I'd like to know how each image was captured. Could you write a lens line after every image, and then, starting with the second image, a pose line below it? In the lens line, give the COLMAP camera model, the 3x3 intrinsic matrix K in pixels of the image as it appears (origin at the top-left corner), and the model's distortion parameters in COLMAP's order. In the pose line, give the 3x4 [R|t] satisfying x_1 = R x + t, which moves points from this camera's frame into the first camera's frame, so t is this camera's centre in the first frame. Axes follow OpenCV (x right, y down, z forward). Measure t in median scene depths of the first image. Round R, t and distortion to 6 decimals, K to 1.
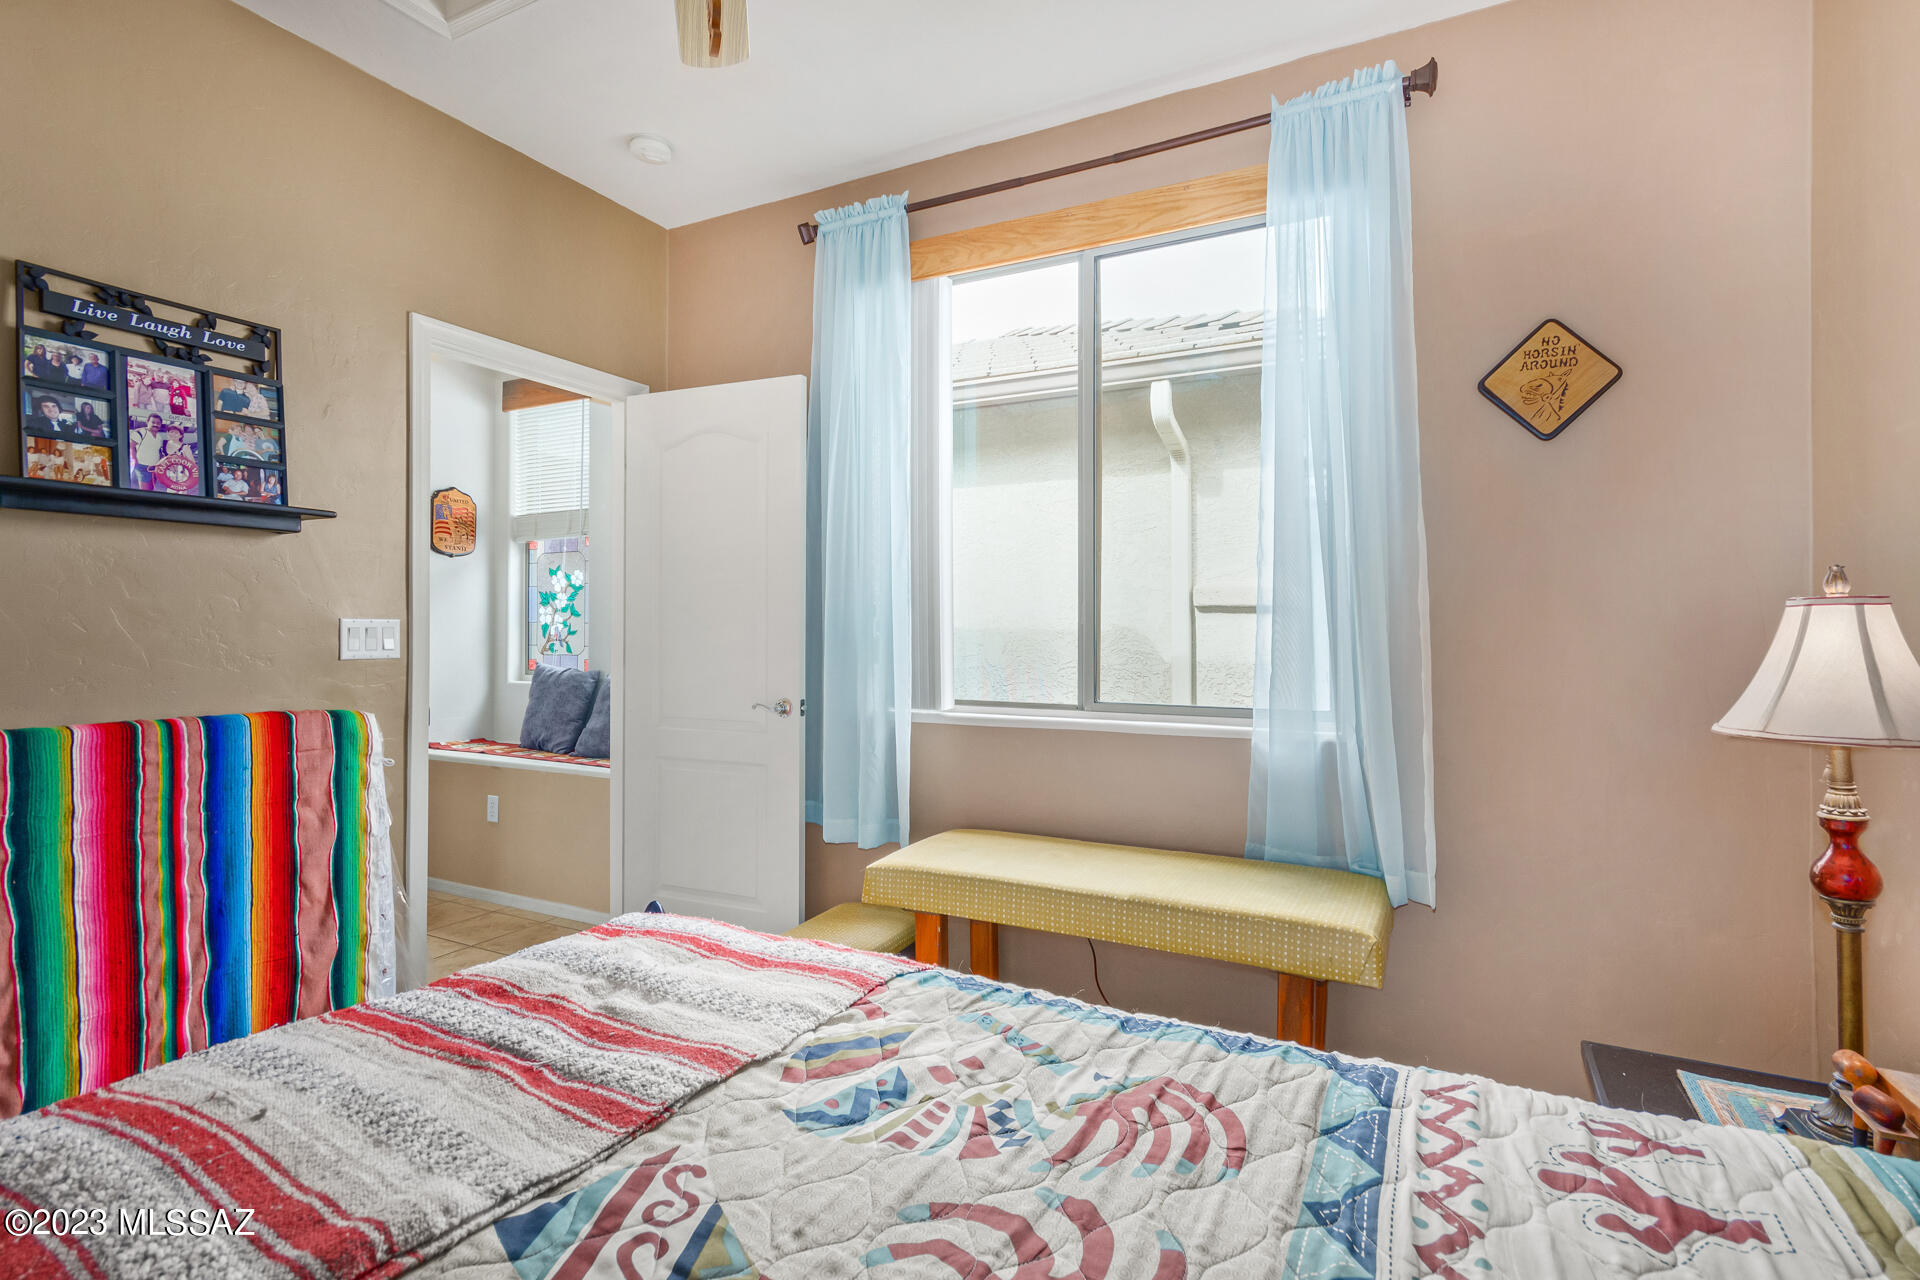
lens RADIAL K [[891.9, 0, 971.6], [0, 891.9, 630.5], [0, 0, 1]] dist [-0.003367, 0.000159]
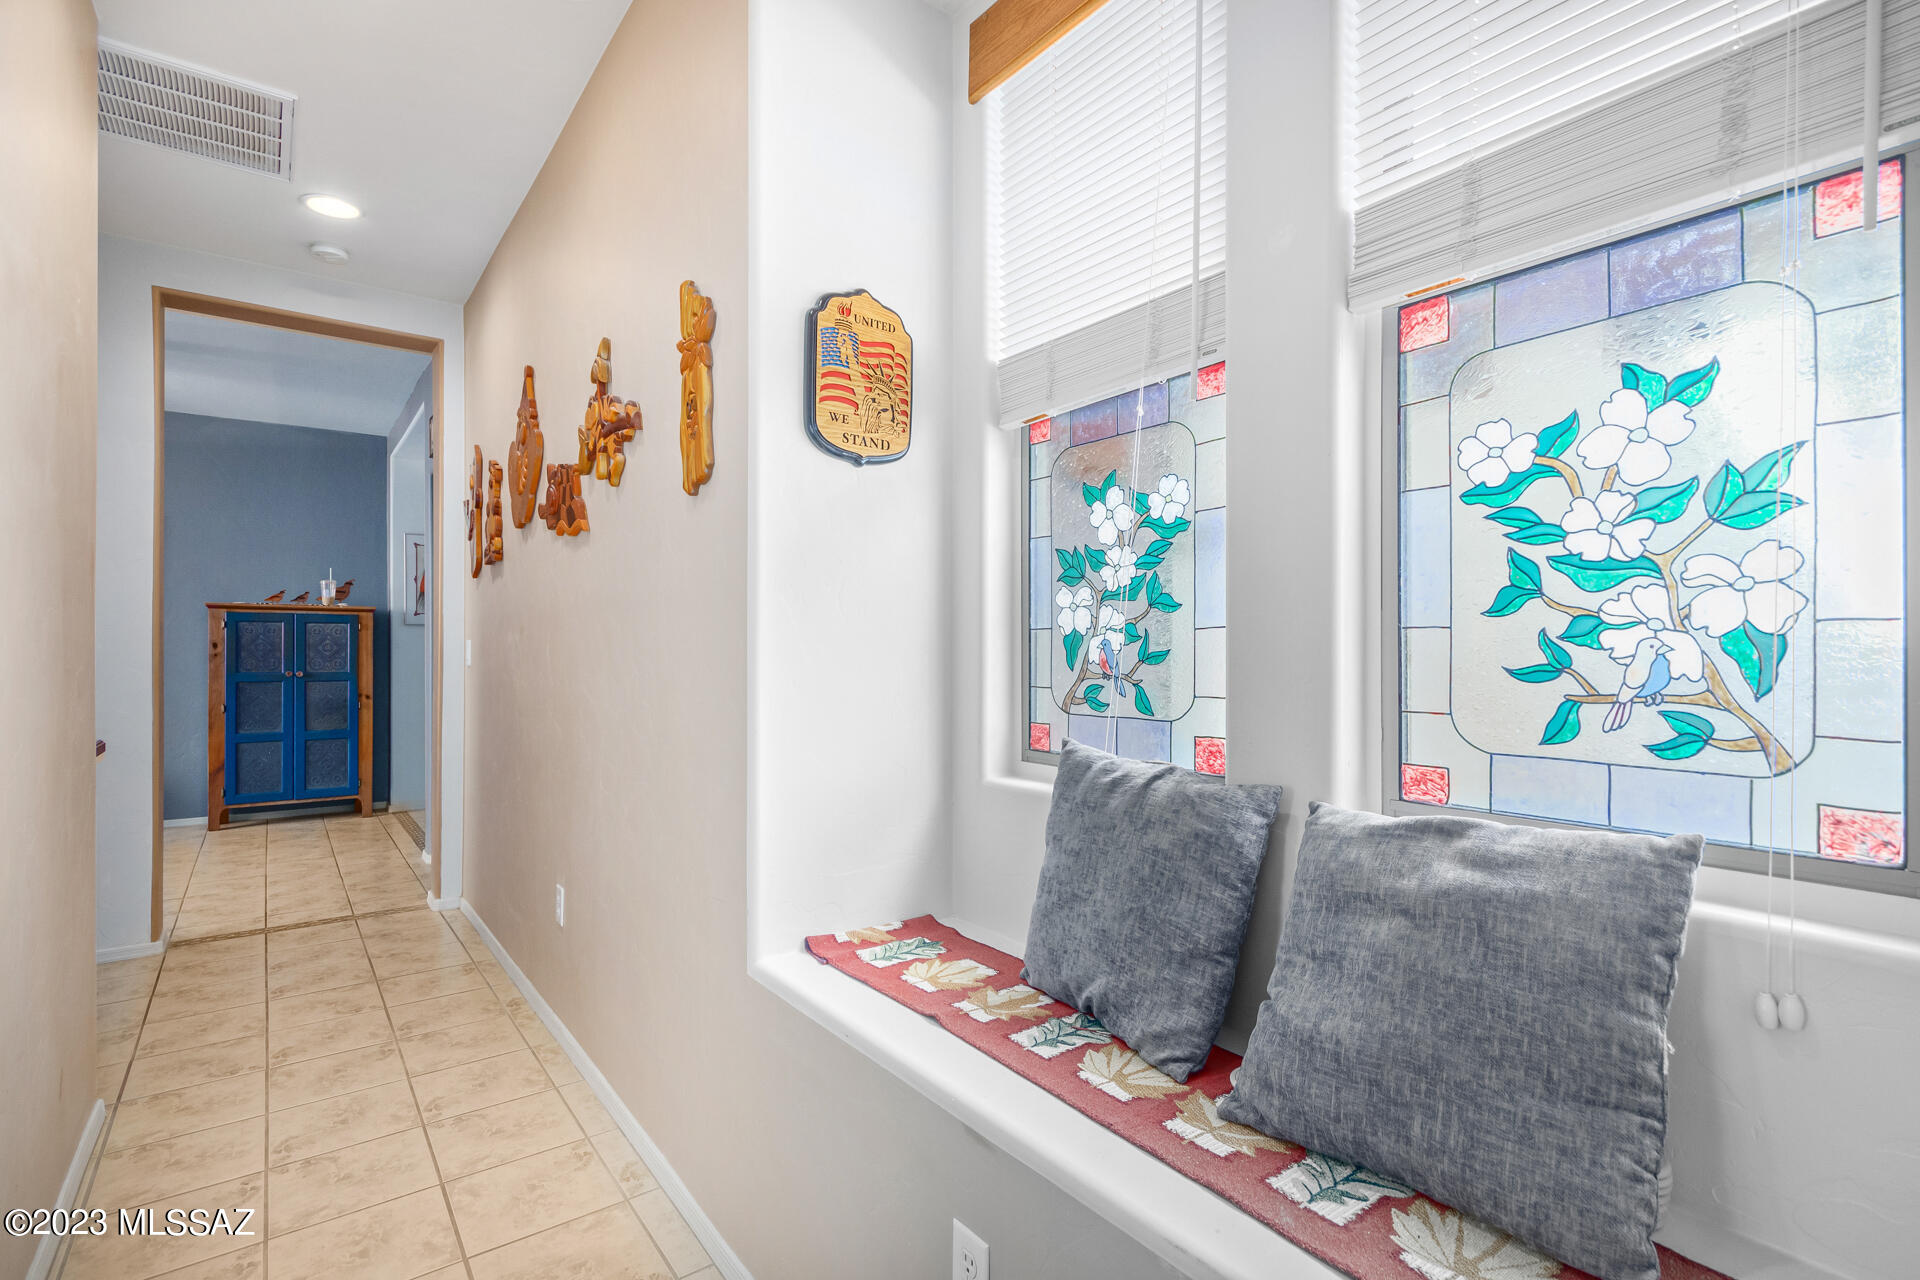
lens RADIAL K [[891.9, 0, 959.7], [0, 891.9, 644.9], [0, 0, 1]] dist [-0.003367, 0.000159]
pose [[0.901853, -0.002702, -0.432035, -0.363884], [0.003042, 0.999995, 0.000097, -0.002546], [0.432033, -0.001402, 0.901857, 0.647488]]
